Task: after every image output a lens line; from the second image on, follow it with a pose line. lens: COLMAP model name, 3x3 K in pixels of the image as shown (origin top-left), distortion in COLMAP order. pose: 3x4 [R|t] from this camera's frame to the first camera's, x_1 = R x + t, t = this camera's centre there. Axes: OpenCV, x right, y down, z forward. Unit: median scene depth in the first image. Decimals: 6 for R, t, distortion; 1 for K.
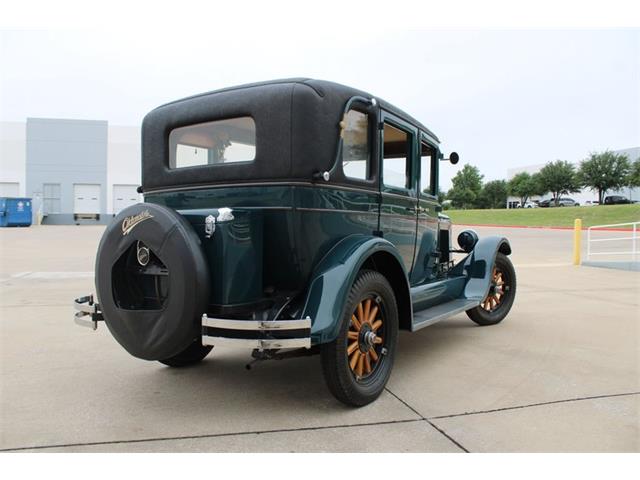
lens RADIAL K [[527.4, 0, 318.1], [0, 527.4, 240.0], [0, 0, 1]] dist [-0.165427, 0.144749]
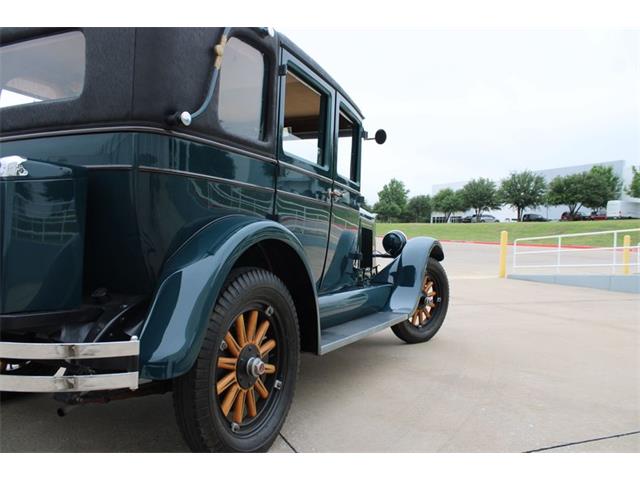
lens RADIAL K [[532.0, 0, 319.3], [0, 532.0, 237.5], [0, 0, 1]] dist [-0.168599, 0.151078]
pose [[0.989446, 0.026751, 0.142411, 0.074363], [-0.023098, 0.999362, -0.027243, 0.032268], [-0.143049, 0.023666, 0.989433, 0.280579]]
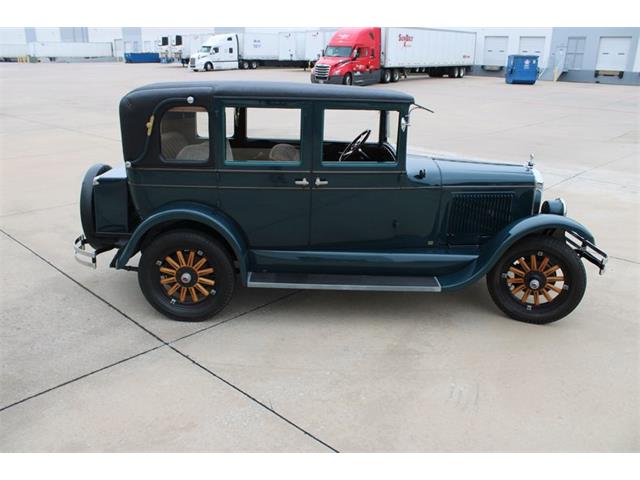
lens RADIAL K [[527.4, 0, 318.1], [0, 527.4, 240.0], [0, 0, 1]] dist [-0.165427, 0.144749]
pose [[0.558358, 0.269796, -0.784504, 1.323233], [-0.038193, 0.952998, 0.300559, -0.313017], [0.828720, -0.137857, 0.542419, 0.548107]]
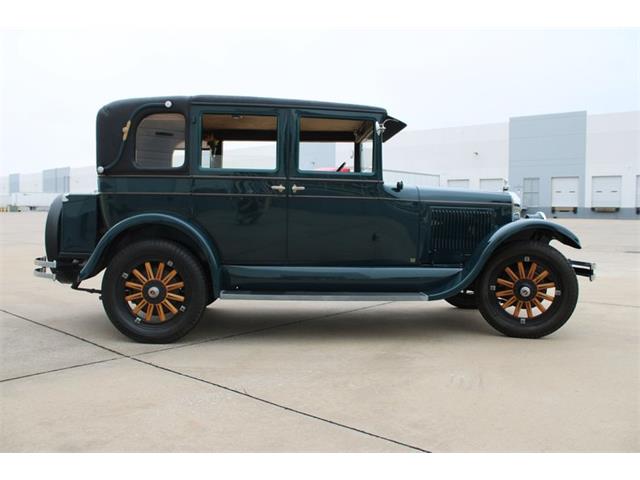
lens RADIAL K [[526.7, 0, 318.9], [0, 526.7, 240.3], [0, 0, 1]] dist [-0.166822, 0.138053]
pose [[0.602469, 0.035042, -0.797373, 1.319961], [-0.024541, 0.999377, 0.025377, 0.001835], [0.797765, 0.004279, 0.602953, 0.552092]]
